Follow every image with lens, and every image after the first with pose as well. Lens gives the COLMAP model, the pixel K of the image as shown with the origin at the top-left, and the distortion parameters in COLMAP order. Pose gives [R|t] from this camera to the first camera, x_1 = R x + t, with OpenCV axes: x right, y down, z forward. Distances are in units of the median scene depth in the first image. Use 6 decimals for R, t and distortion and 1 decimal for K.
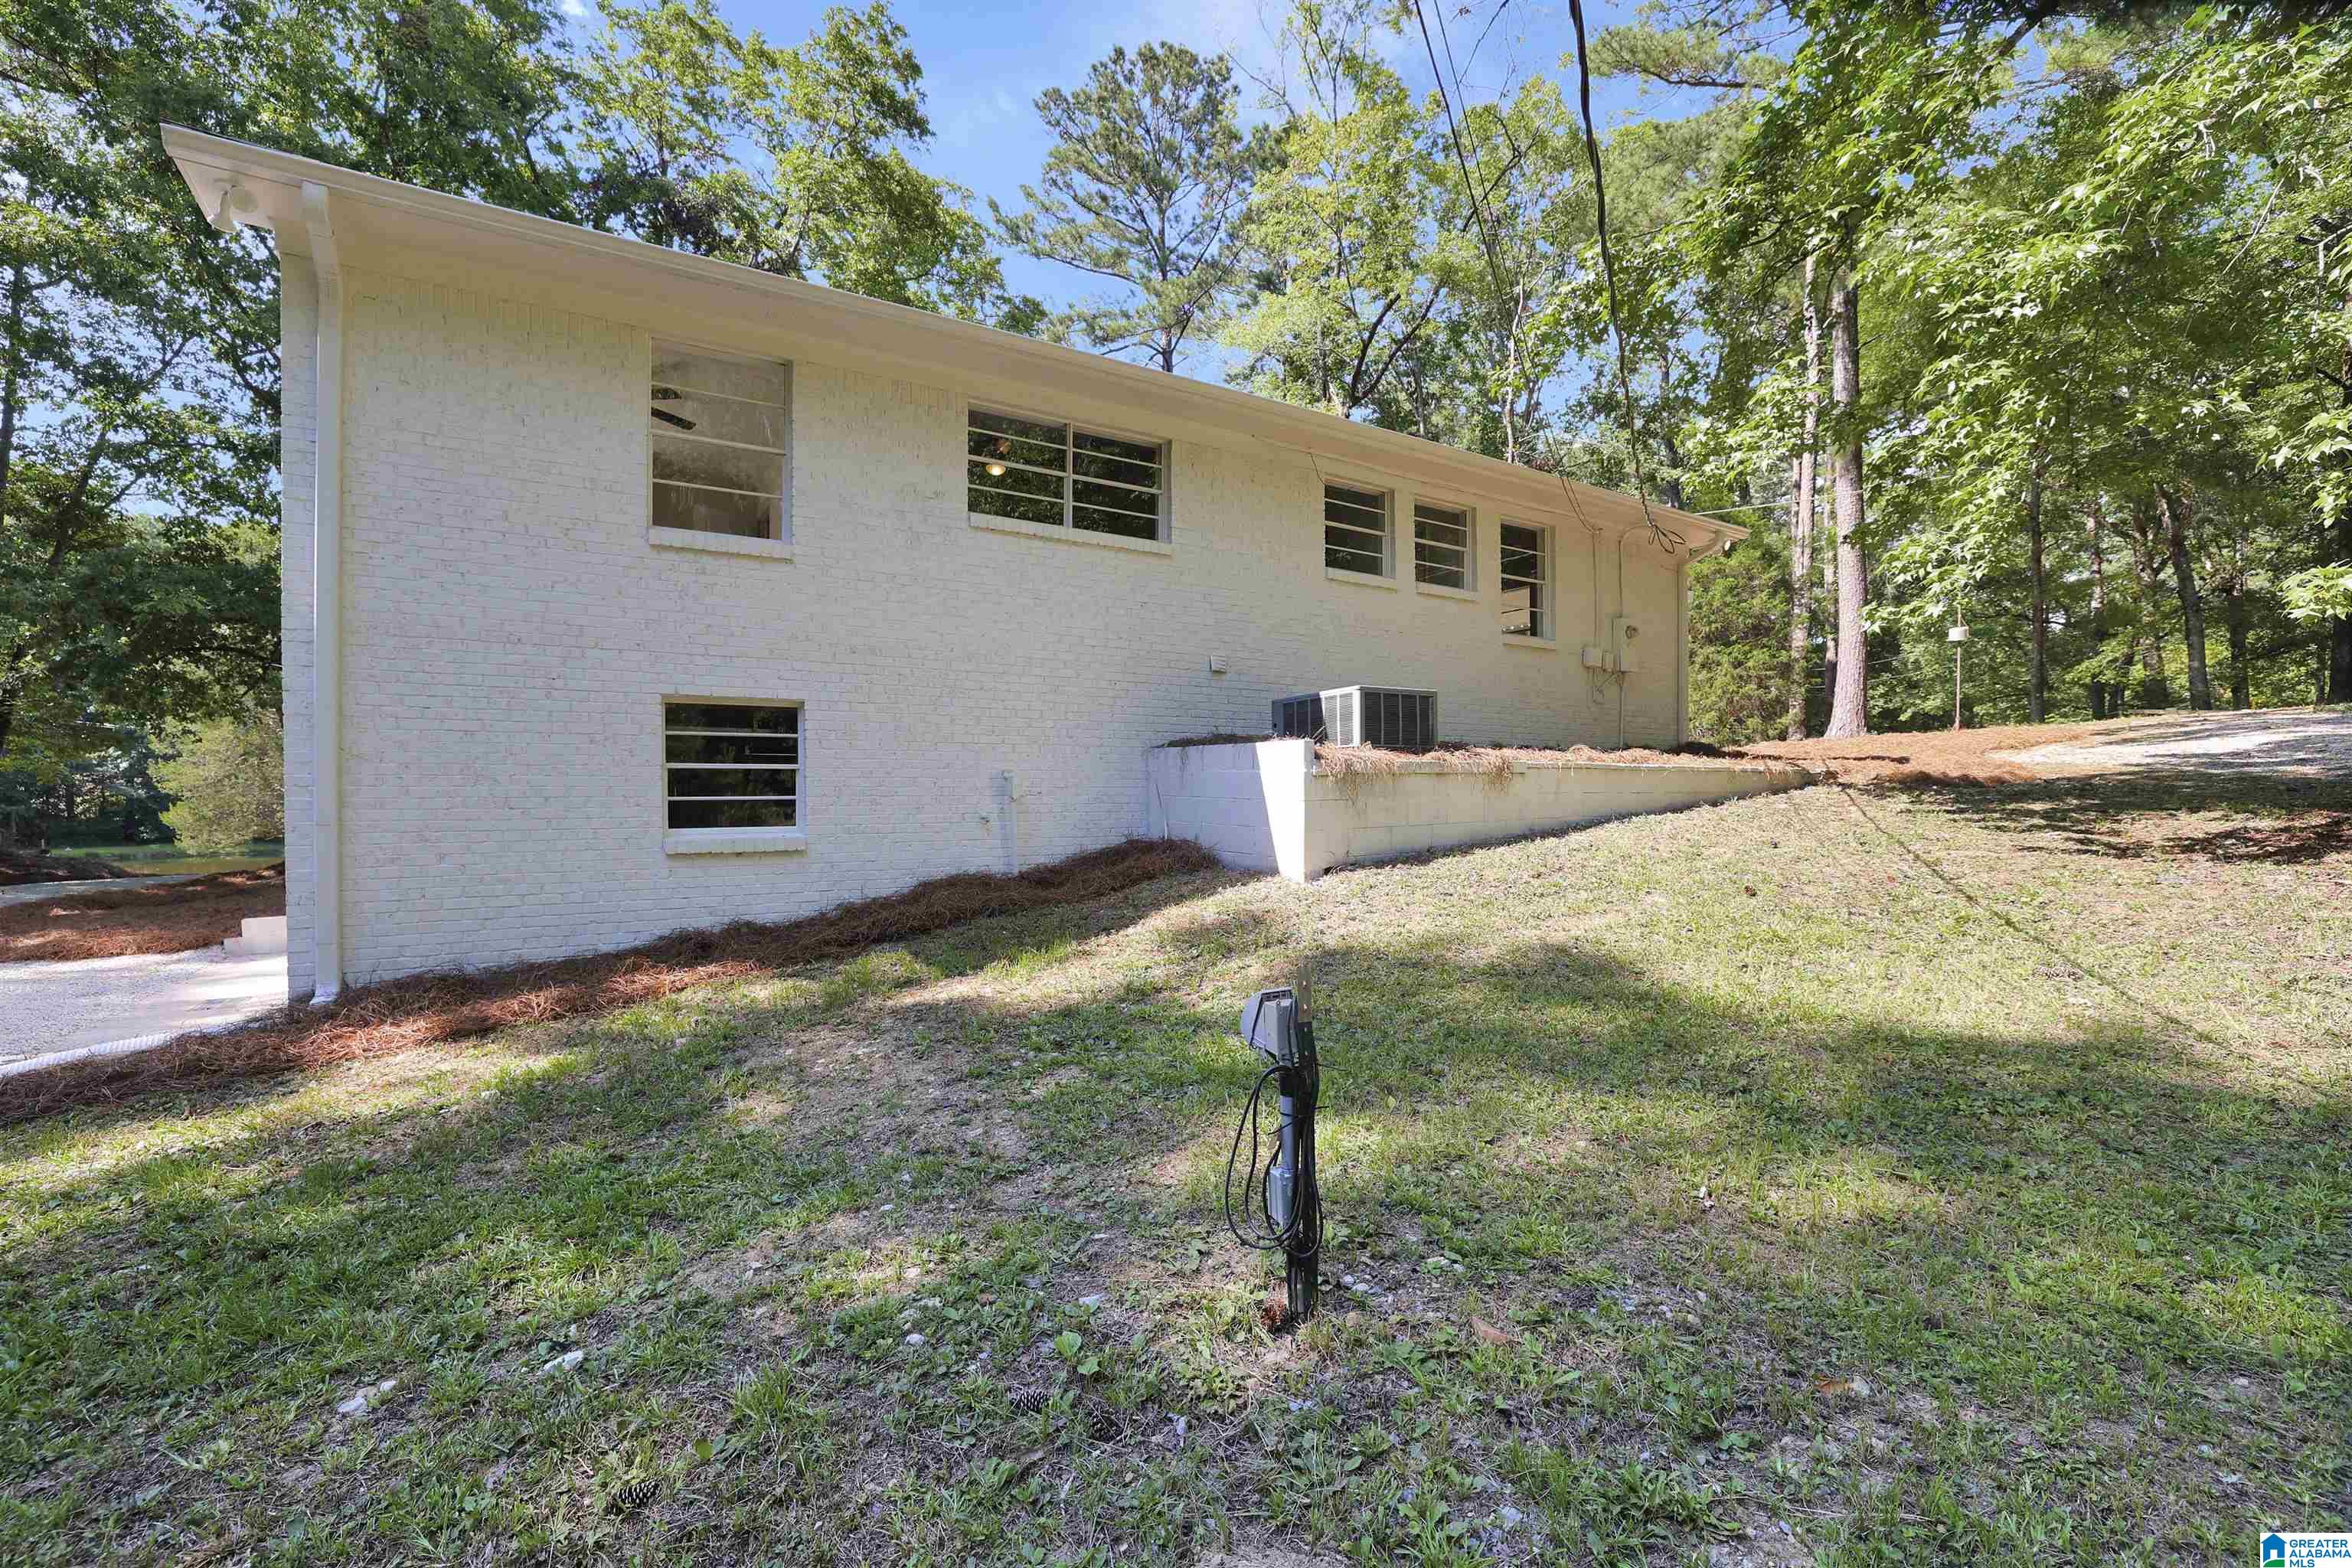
lens RADIAL K [[1022.5, 0, 1179.9], [0, 1022.5, 790.8], [0, 0, 1]] dist [0.000533, 0.000017]
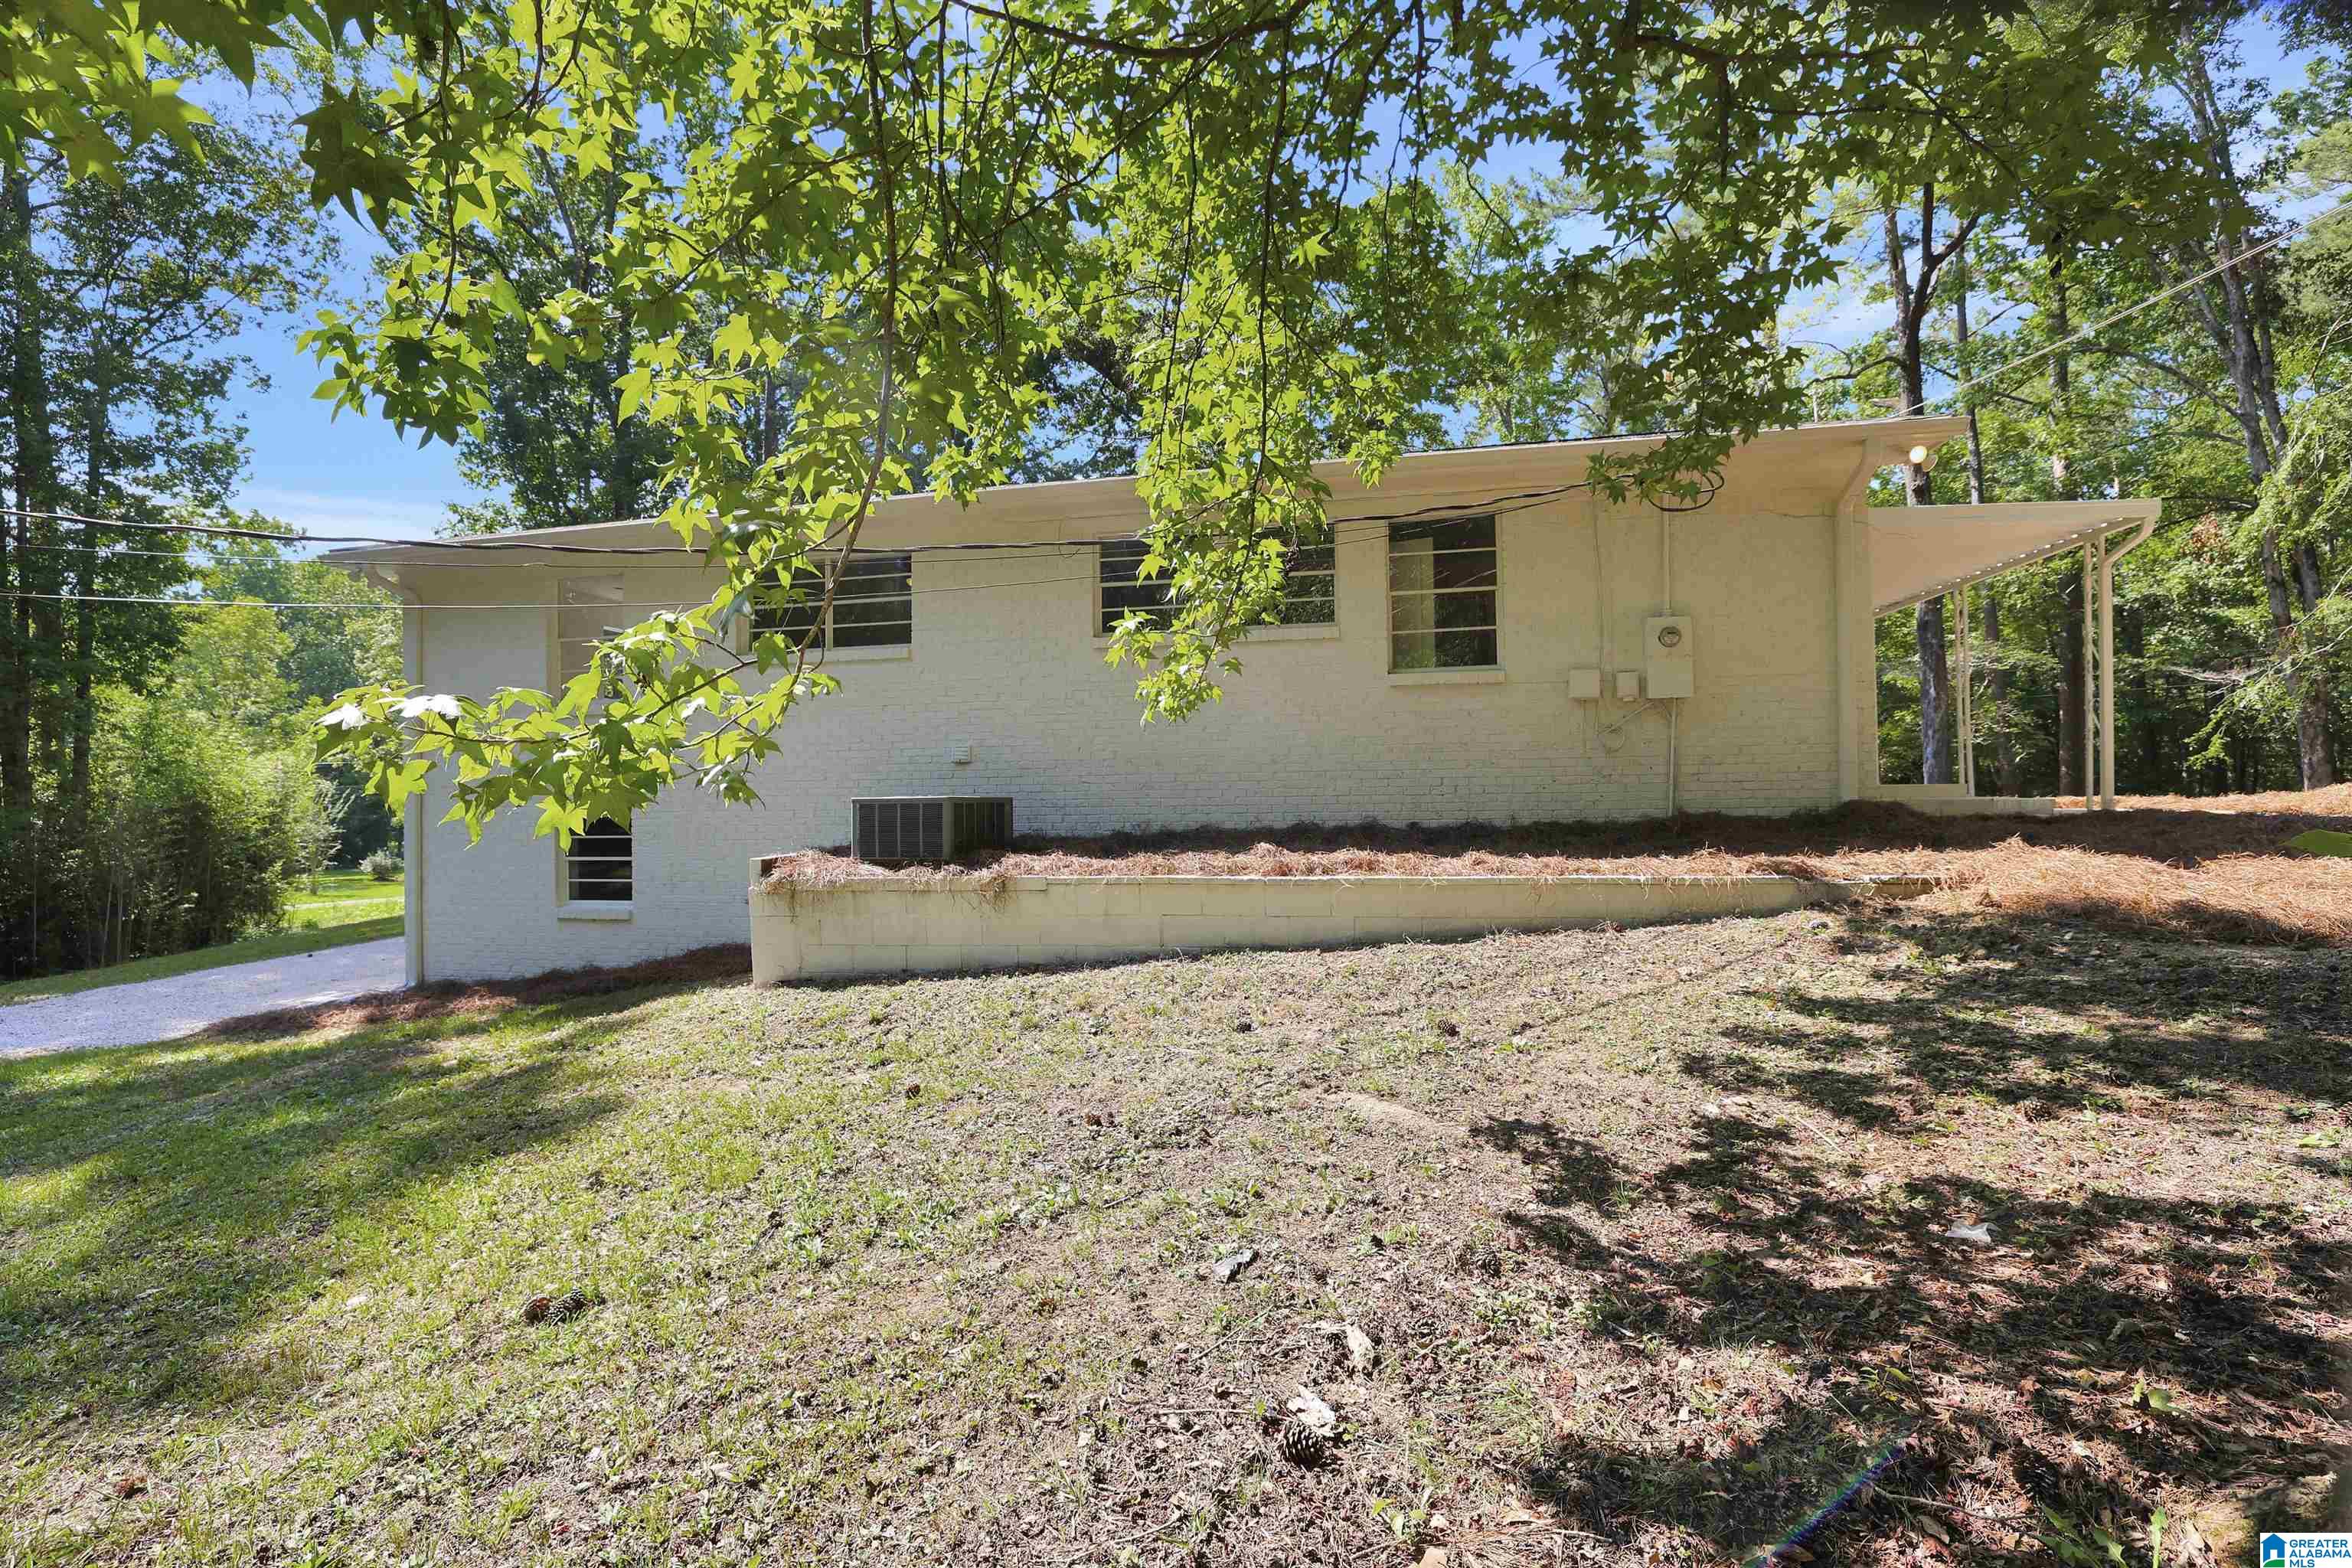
lens RADIAL K [[1022.5, 0, 1173.9], [0, 1022.5, 790.8], [0, 0, 1]] dist [0.000533, 0.000017]
pose [[0.692970, -0.004690, -0.720951, 0.988120], [0.013636, 0.999885, 0.006602, -0.099735], [0.720838, -0.014406, 0.692954, 0.480724]]
